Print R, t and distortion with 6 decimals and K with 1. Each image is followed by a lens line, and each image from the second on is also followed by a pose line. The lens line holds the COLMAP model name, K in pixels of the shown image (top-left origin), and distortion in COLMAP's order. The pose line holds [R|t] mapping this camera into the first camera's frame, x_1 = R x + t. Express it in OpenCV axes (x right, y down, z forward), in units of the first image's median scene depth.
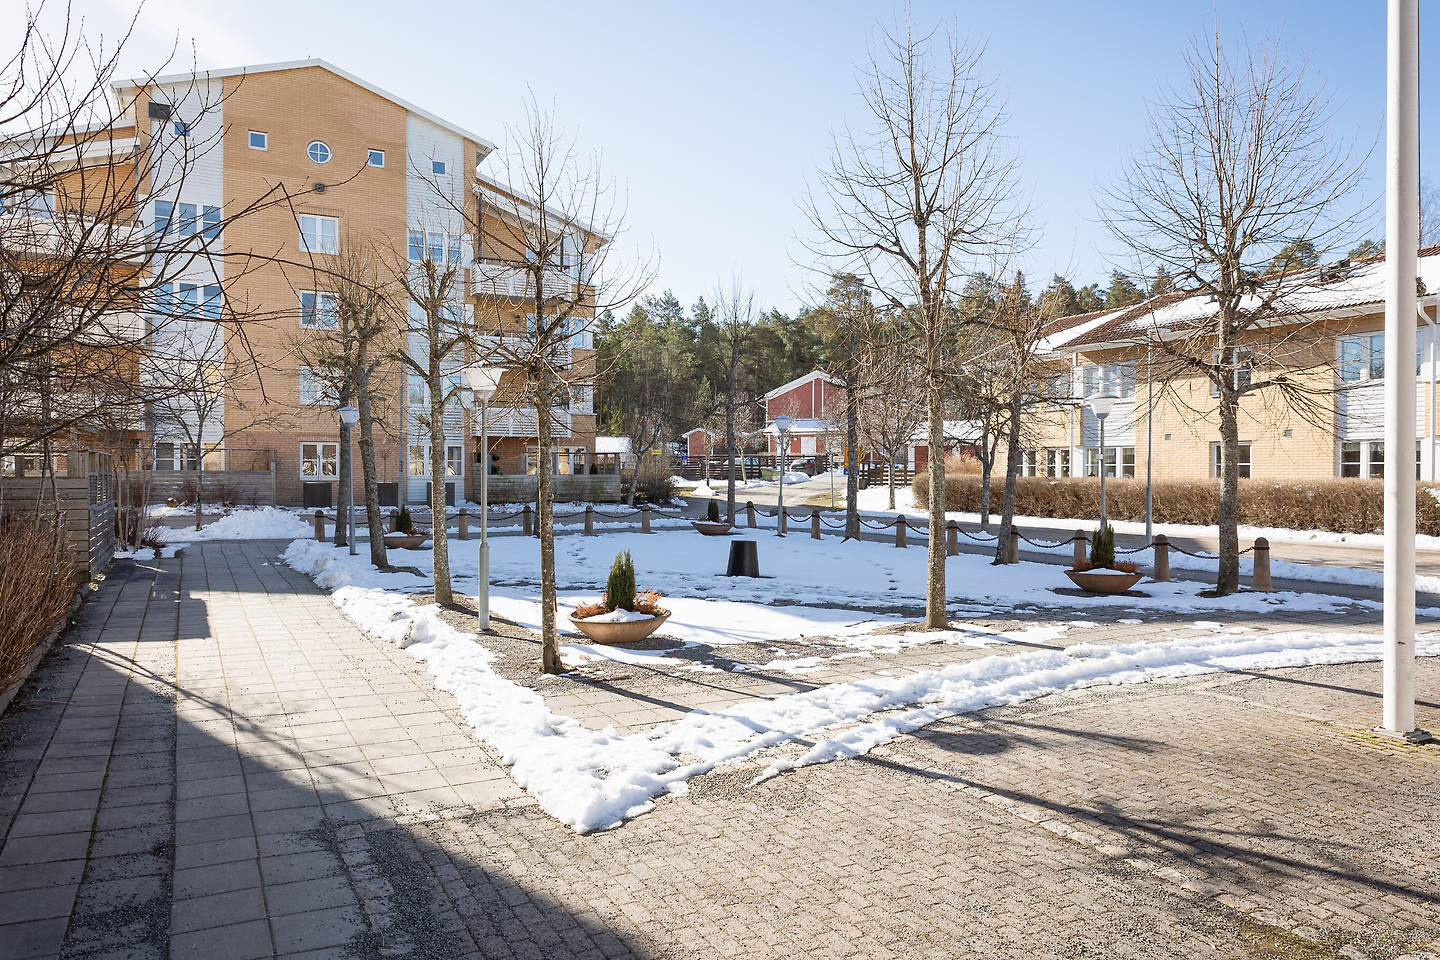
lens RADIAL K [[979.2, 0, 726.3], [0, 979.2, 488.7], [0, 0, 1]] dist [0.004286, -0.001506]
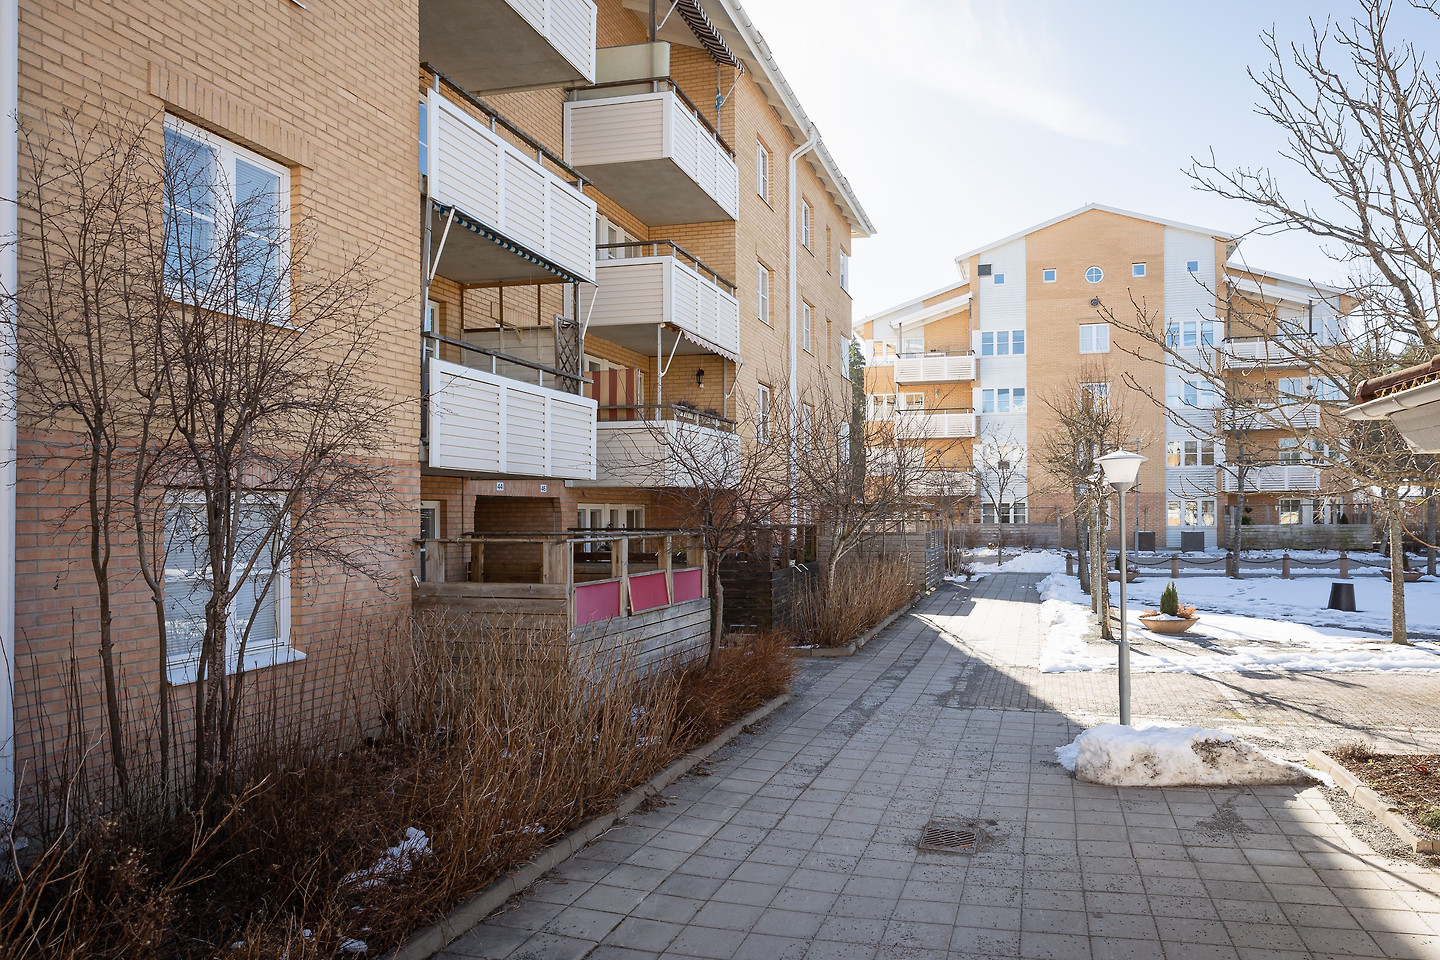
lens RADIAL K [[979.2, 0, 726.3], [0, 979.2, 488.7], [0, 0, 1]] dist [0.004286, -0.001506]
pose [[0.685751, -0.029669, -0.727231, 0.268022], [-0.000856, 0.999135, -0.041569, -0.012318], [0.727835, 0.029128, 0.685133, -0.334102]]
